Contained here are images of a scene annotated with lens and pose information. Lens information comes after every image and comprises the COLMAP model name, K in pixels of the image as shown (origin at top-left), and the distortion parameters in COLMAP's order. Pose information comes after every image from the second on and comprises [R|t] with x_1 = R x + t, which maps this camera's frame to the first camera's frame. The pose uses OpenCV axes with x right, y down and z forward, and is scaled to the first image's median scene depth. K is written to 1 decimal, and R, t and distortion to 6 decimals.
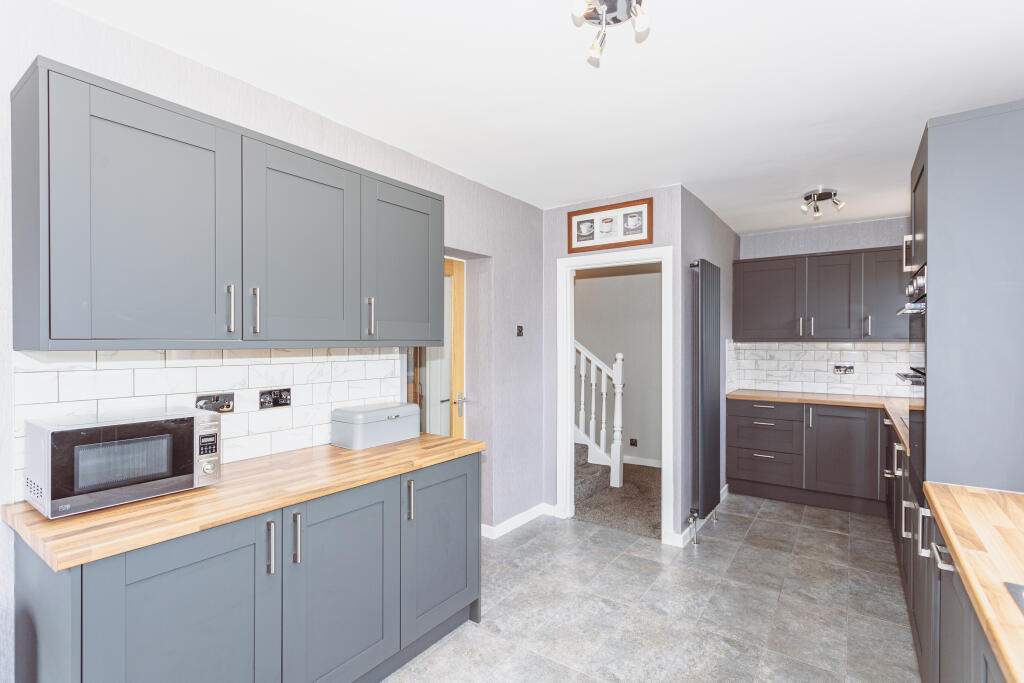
lens RADIAL K [[489.4, 0, 512.0], [0, 489.4, 341.5], [0, 0, 1]] dist [-0.001641, -0.000354]
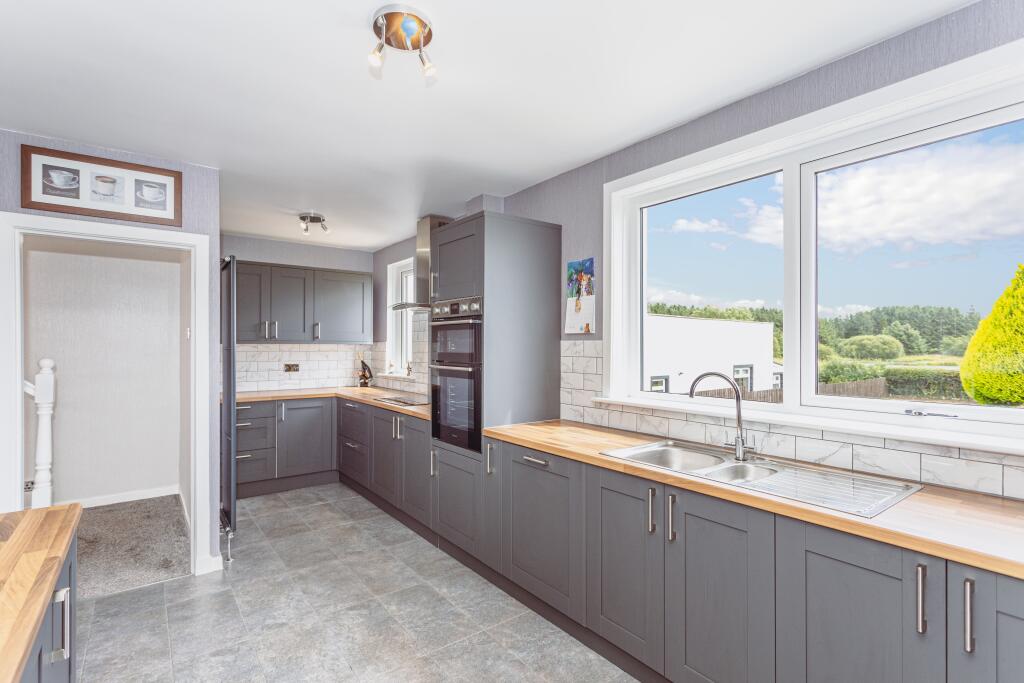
lens RADIAL K [[489.4, 0, 512.0], [0, 489.4, 341.5], [0, 0, 1]] dist [-0.001641, -0.000354]
pose [[0.296762, 0.006428, 0.954930, -0.354427], [-0.003130, 0.999979, -0.005758, 0.000528], [-0.954946, -0.001280, 0.296776, 0.208199]]
